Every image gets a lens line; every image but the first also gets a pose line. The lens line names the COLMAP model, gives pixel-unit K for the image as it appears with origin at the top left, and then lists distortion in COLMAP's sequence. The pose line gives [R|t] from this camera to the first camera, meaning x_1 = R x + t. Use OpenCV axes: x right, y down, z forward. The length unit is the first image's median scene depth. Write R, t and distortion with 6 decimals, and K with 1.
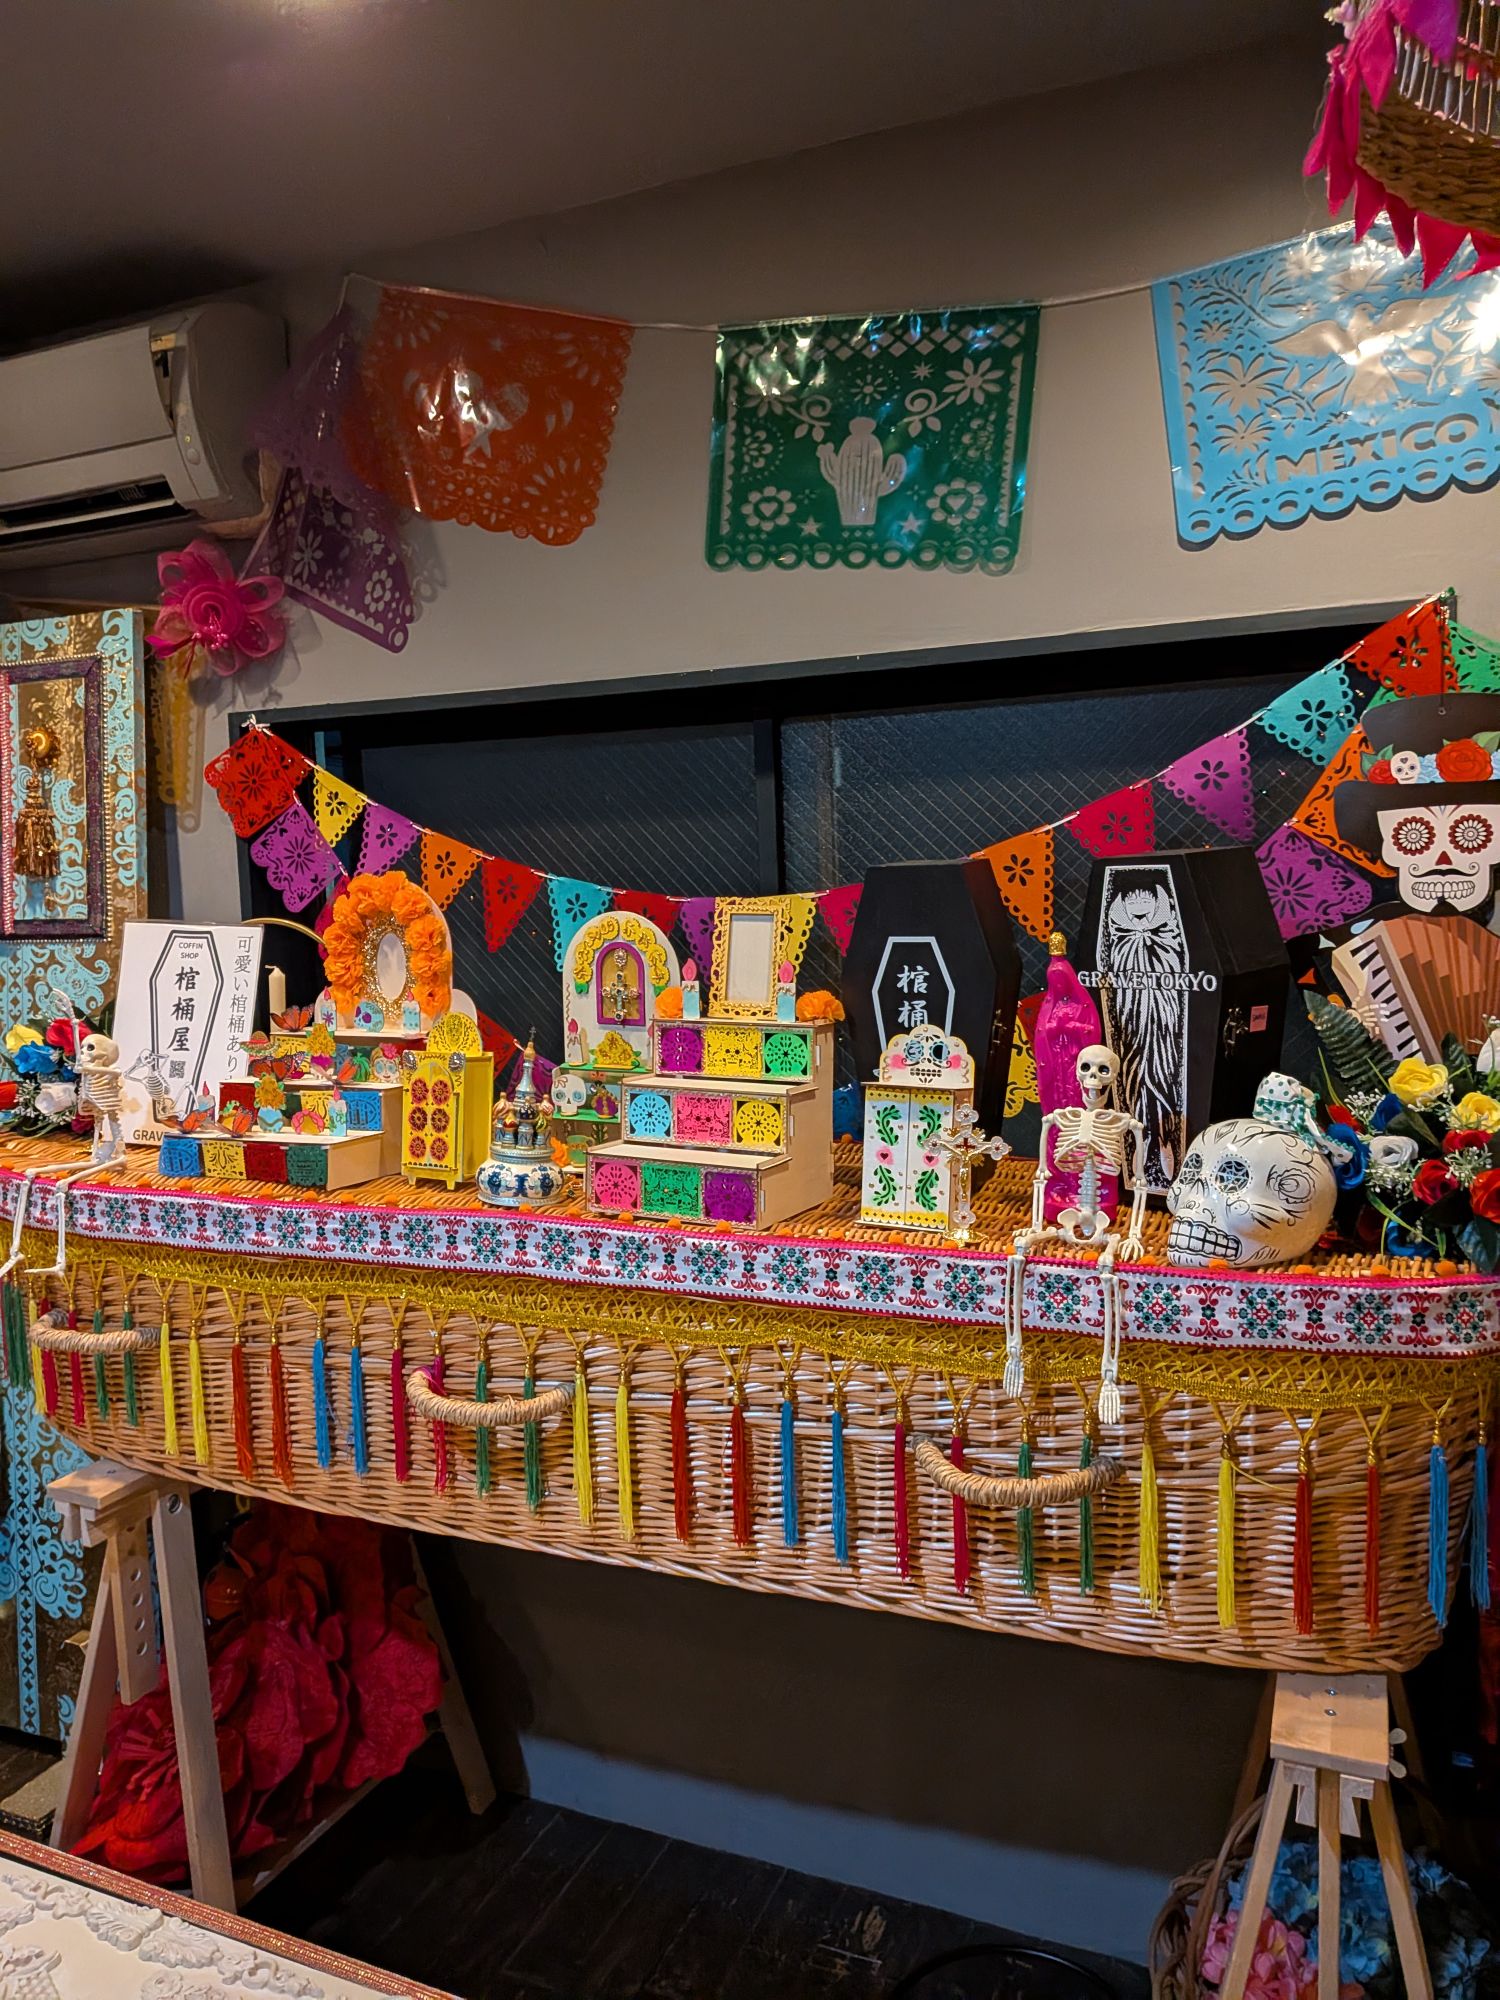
lens RADIAL K [[1433.8, 0, 729.8], [0, 1433.8, 981.0], [0, 0, 1]] dist [0.039653, -0.062845]
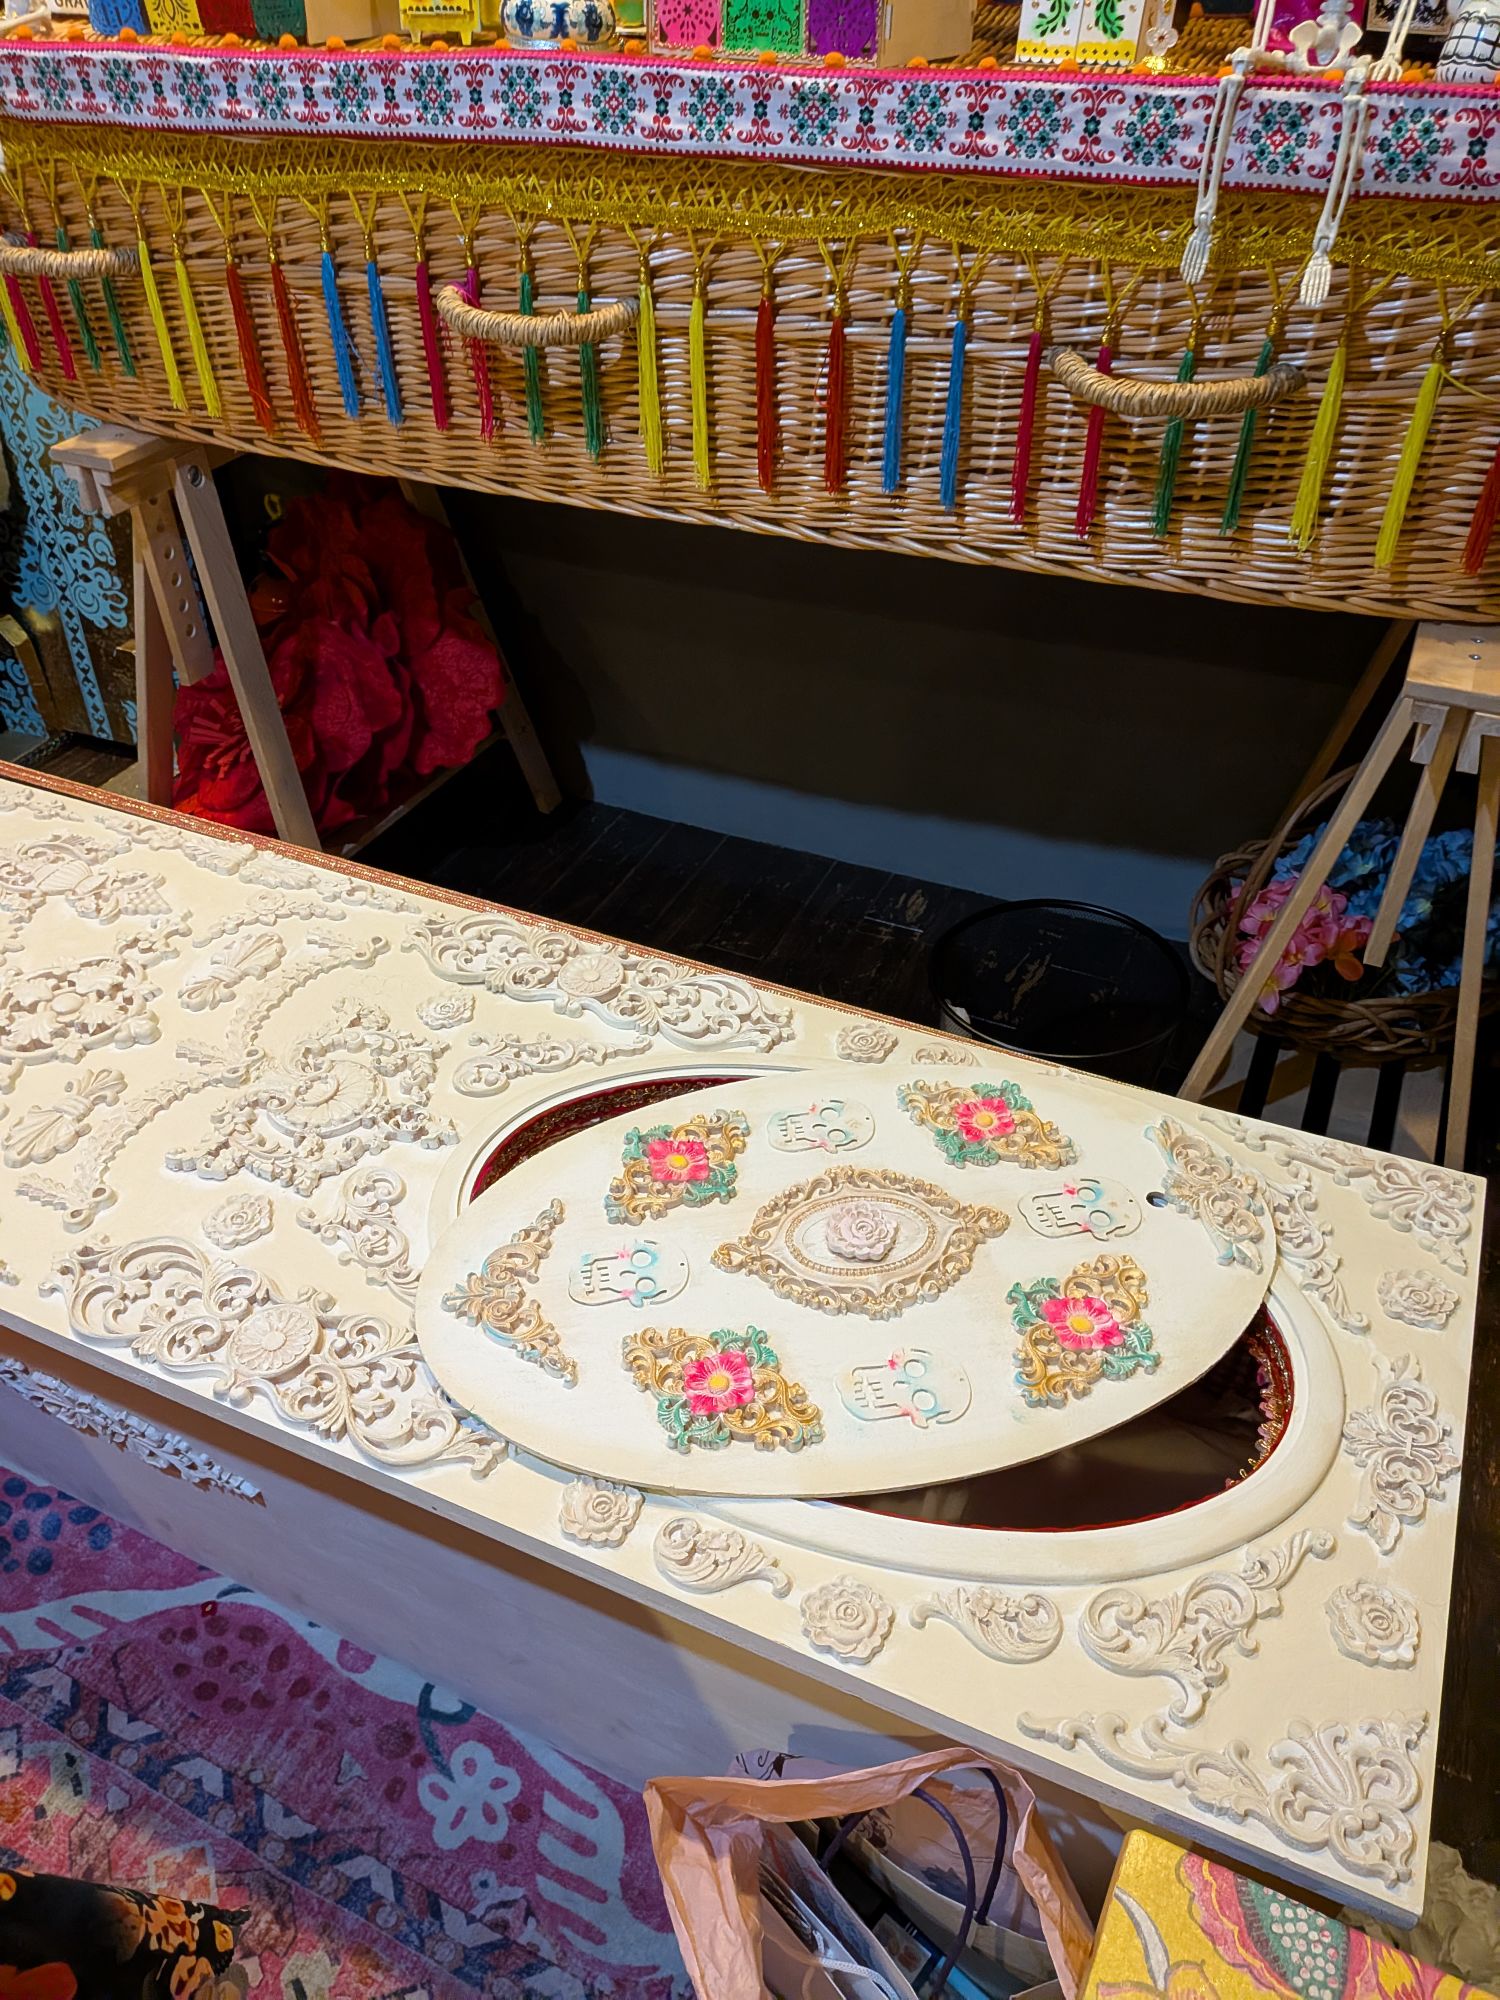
lens RADIAL K [[1433.8, 0, 726.0], [0, 1433.8, 1005.4], [0, 0, 1]] dist [0.039653, -0.062845]
pose [[0.999634, 0.023937, -0.012595, -0.031945], [-0.012551, 0.822989, 0.567919, 0.121463], [0.023960, -0.567553, 0.822988, 0.071655]]
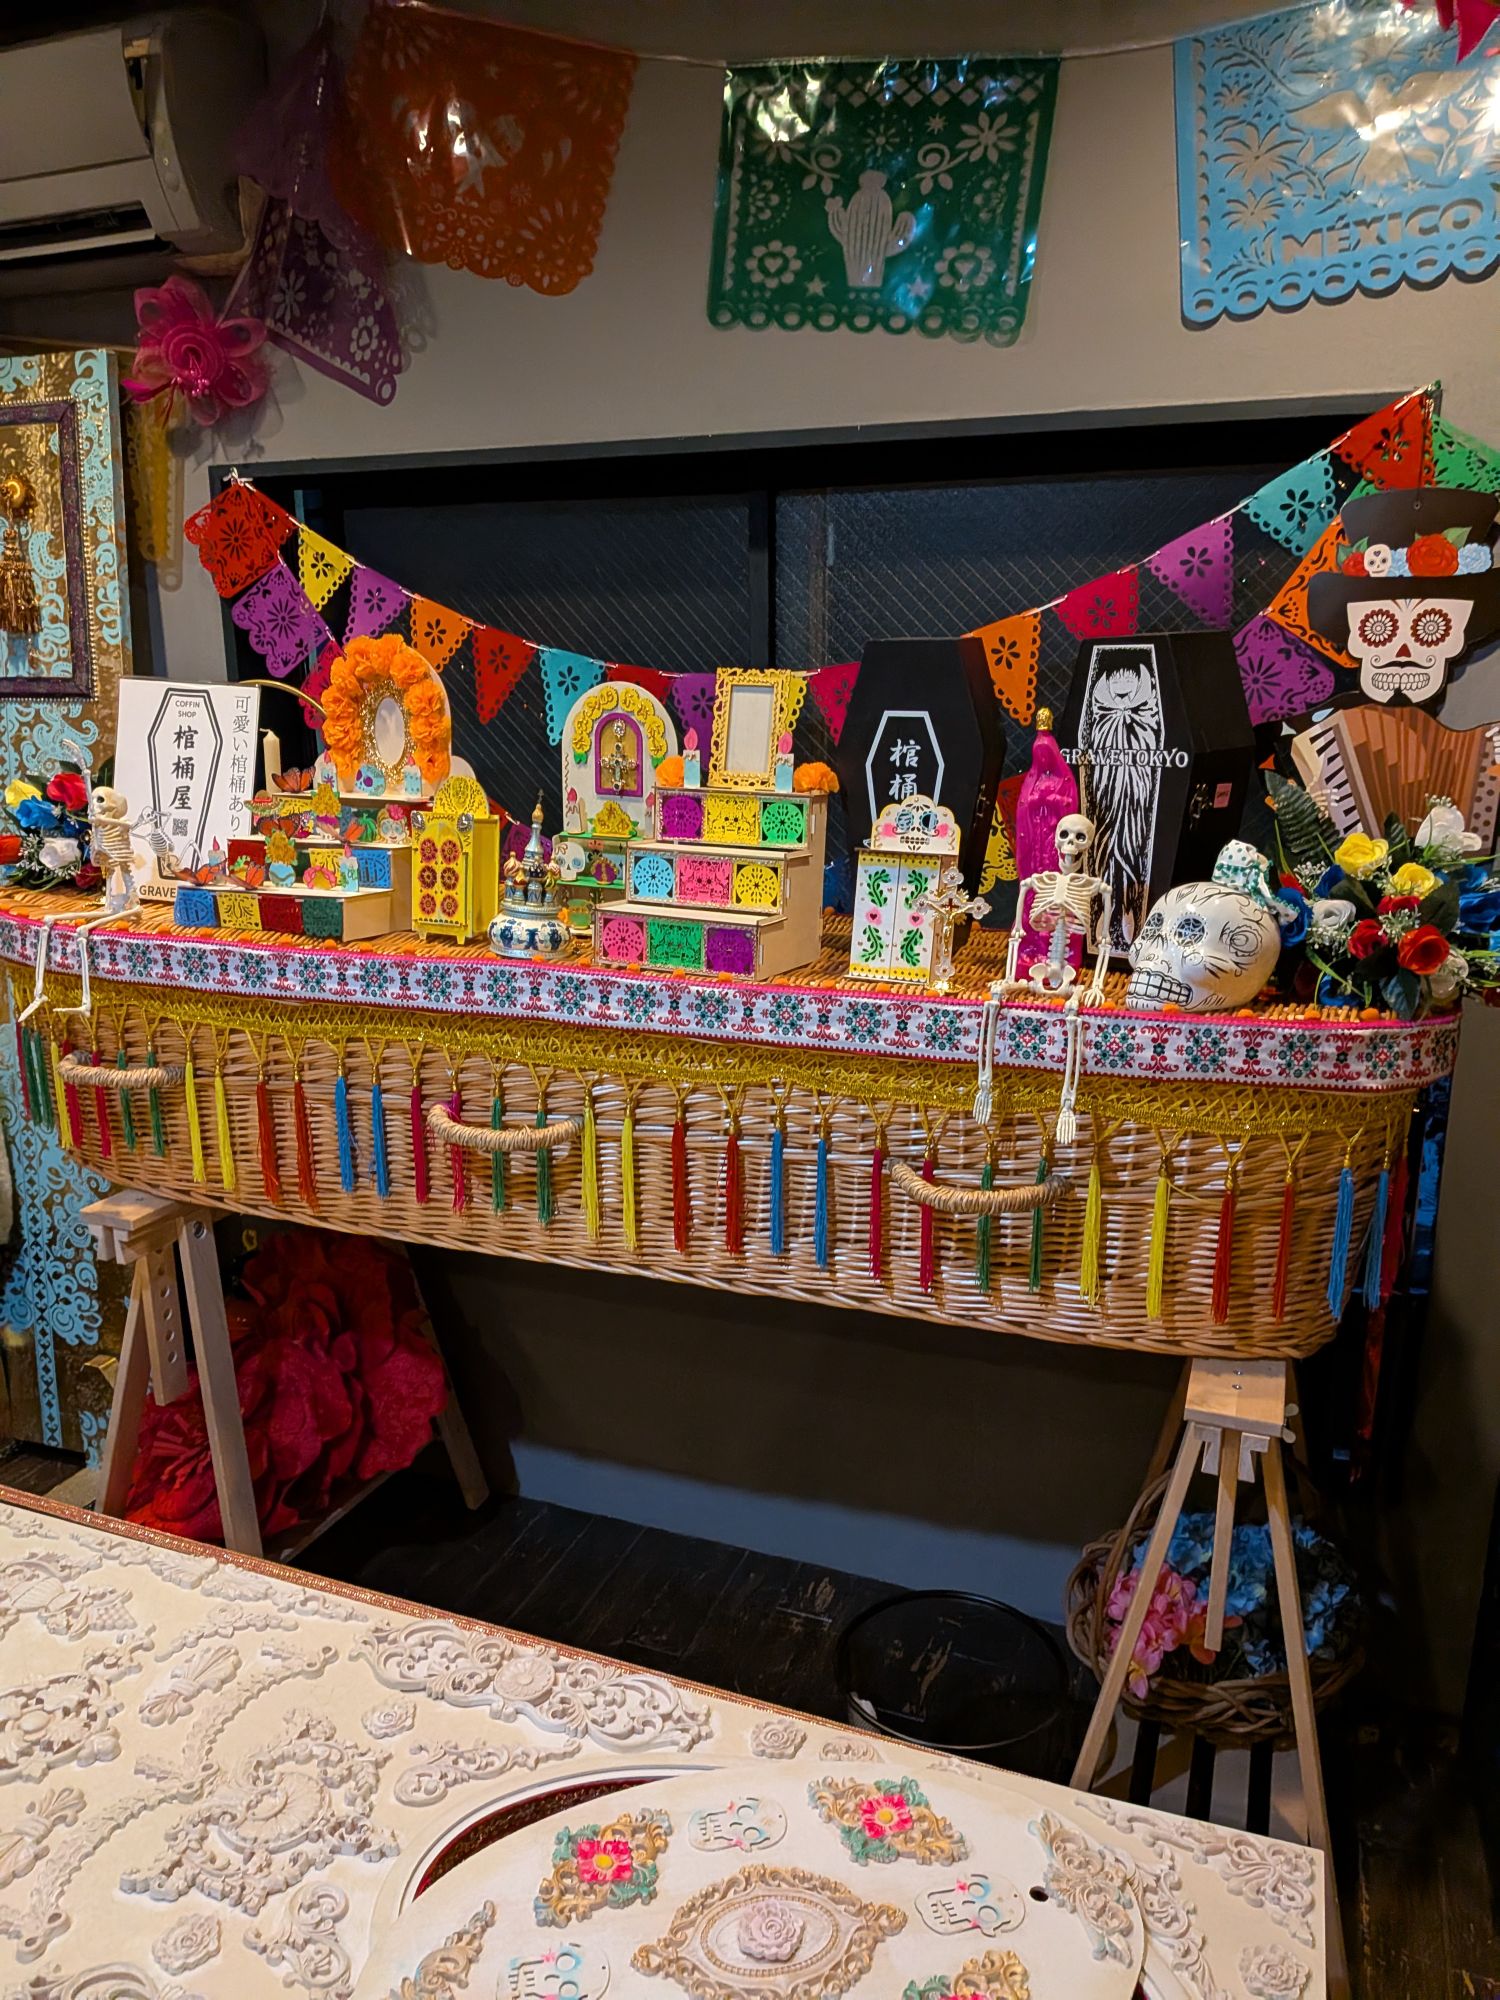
lens RADIAL K [[1433.8, 0, 748.3], [0, 1433.8, 1042.5], [0, 0, 1]] dist [0.039653, -0.062845]
pose [[0.998346, 0.019148, 0.054202, -0.035944], [-0.028196, 0.984789, 0.171451, 0.027708], [-0.050095, -0.172695, 0.983701, -0.064994]]
